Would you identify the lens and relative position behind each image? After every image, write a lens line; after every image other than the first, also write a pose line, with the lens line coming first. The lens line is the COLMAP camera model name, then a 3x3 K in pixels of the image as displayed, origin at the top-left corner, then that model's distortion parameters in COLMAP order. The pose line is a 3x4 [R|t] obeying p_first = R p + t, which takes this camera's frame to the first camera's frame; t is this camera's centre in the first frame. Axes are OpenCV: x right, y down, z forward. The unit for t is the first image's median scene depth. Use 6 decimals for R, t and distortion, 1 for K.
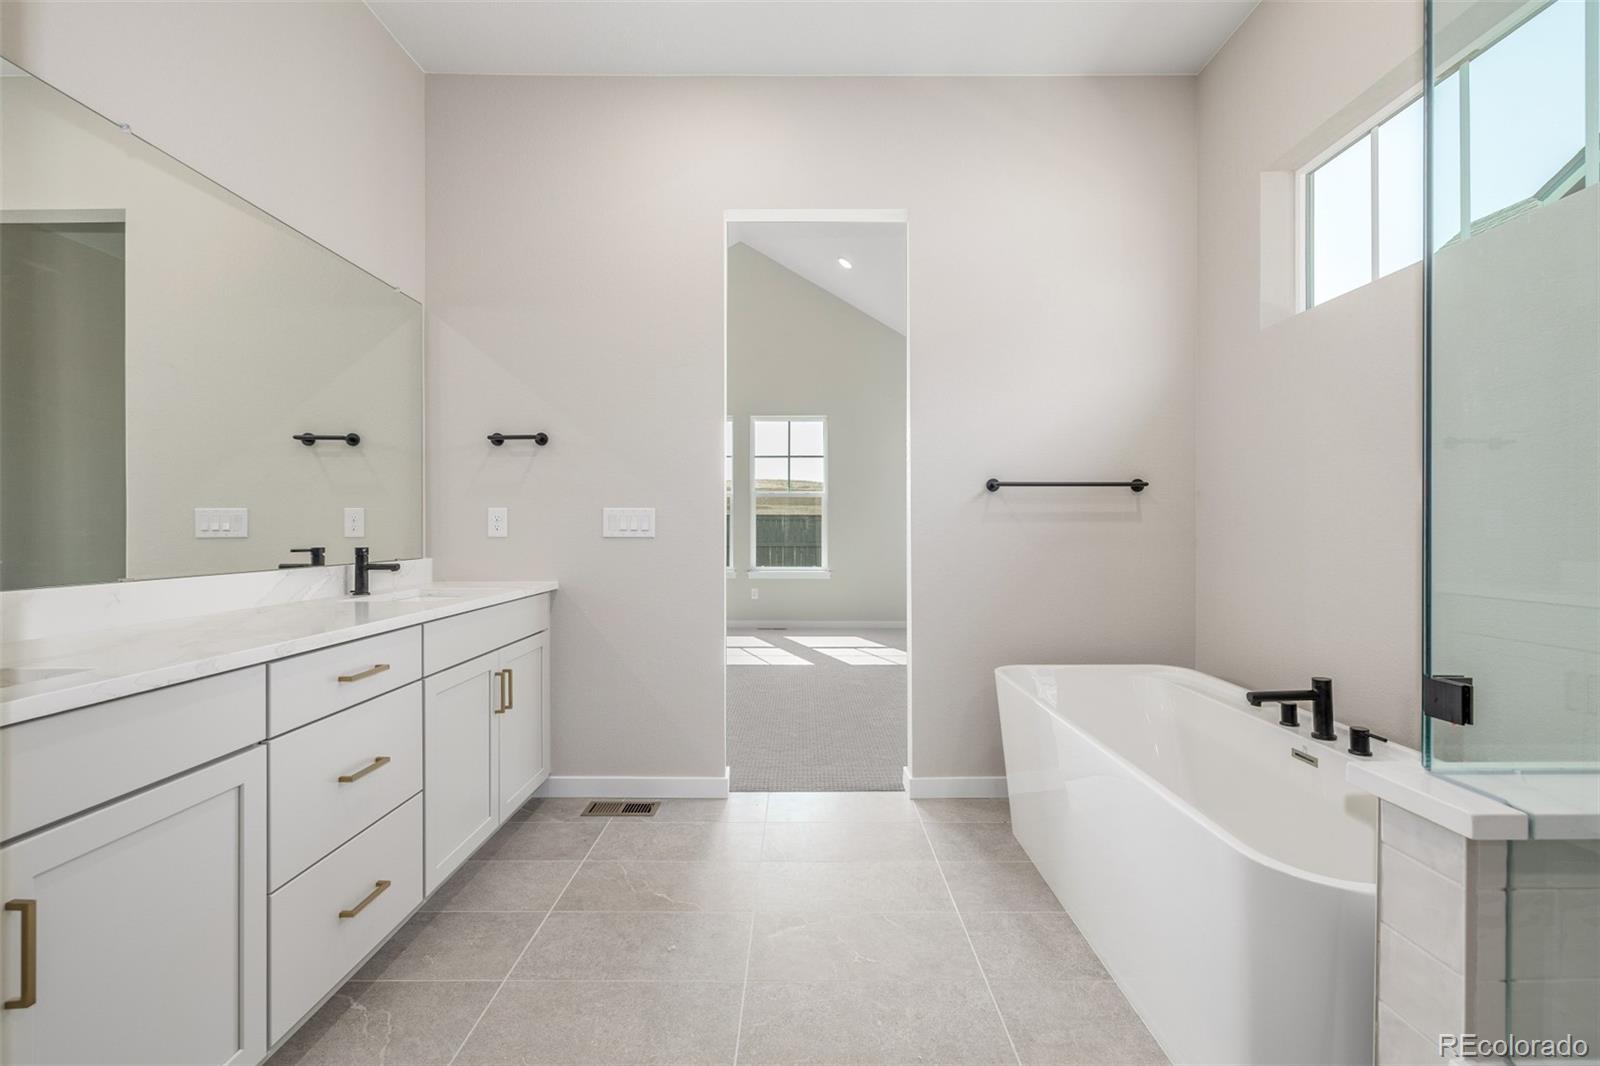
lens RADIAL K [[665.5, 0, 800.6], [0, 665.5, 528.3], [0, 0, 1]] dist [-0.005255, 0.000890]
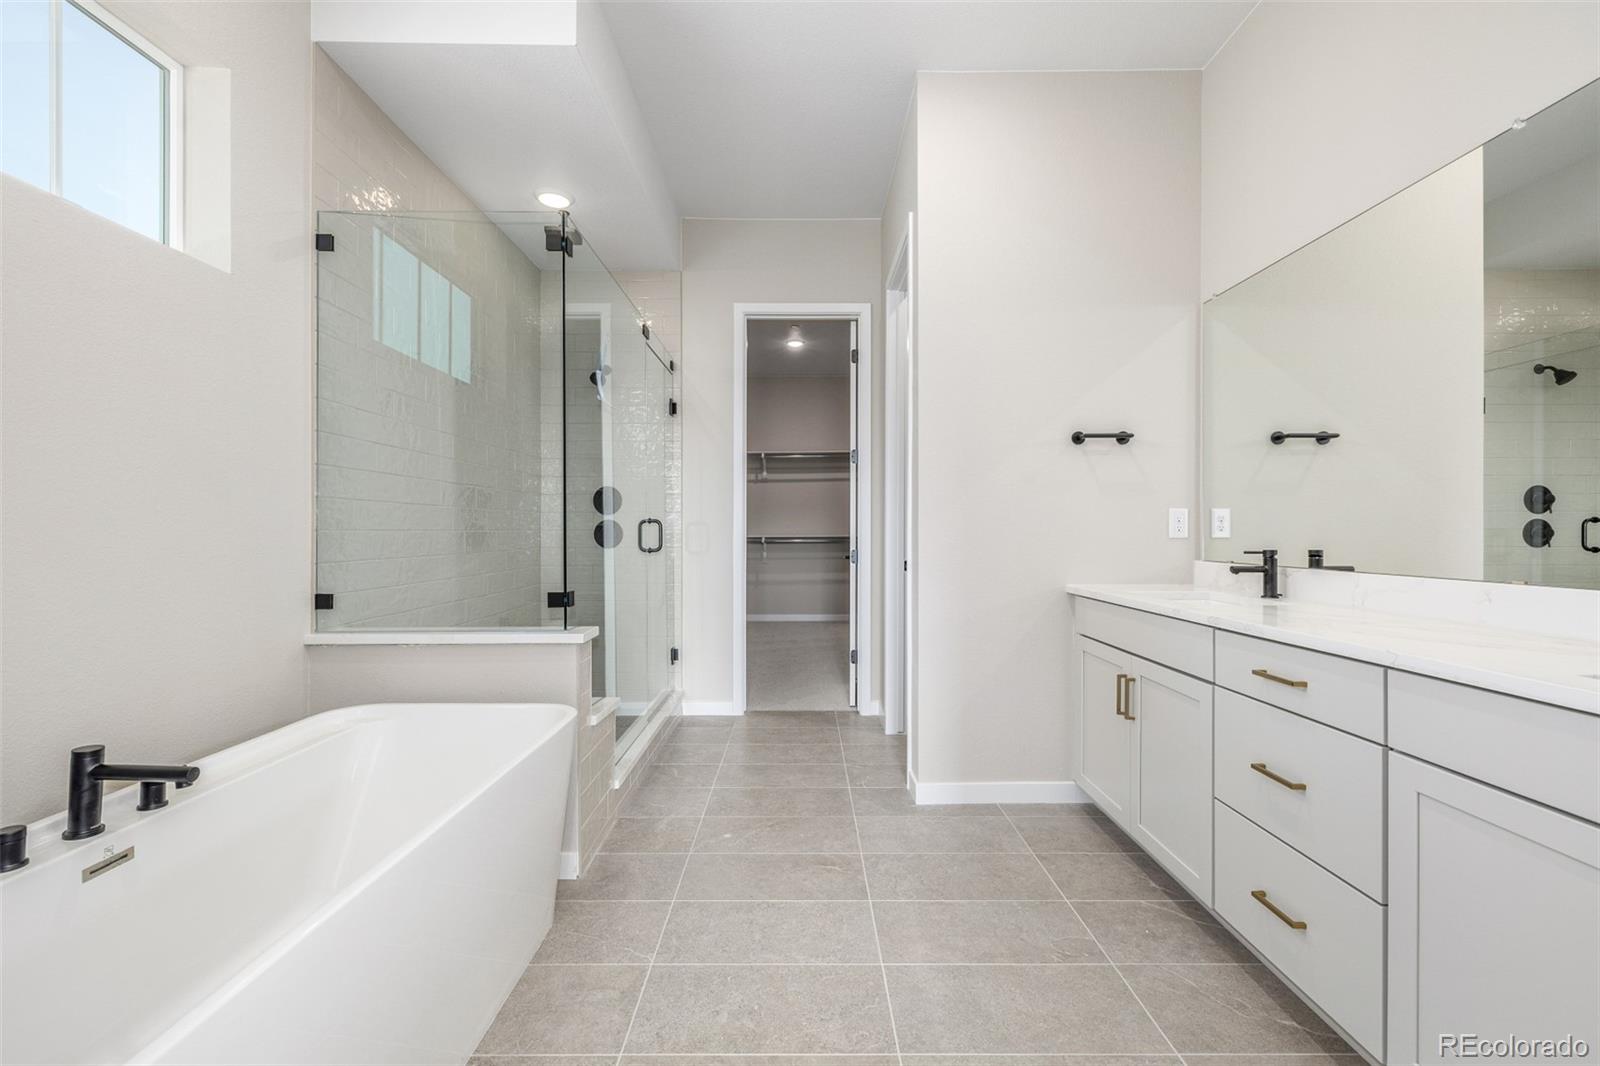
lens RADIAL K [[665.5, 0, 802.2], [0, 665.5, 535.2], [0, 0, 1]] dist [-0.005255, 0.000890]
pose [[-0.999996, 0.002317, 0.001352, 0.041765], [0.002319, 0.999996, 0.001669, 0.004218], [-0.001348, 0.001673, -0.999998, 1.952325]]
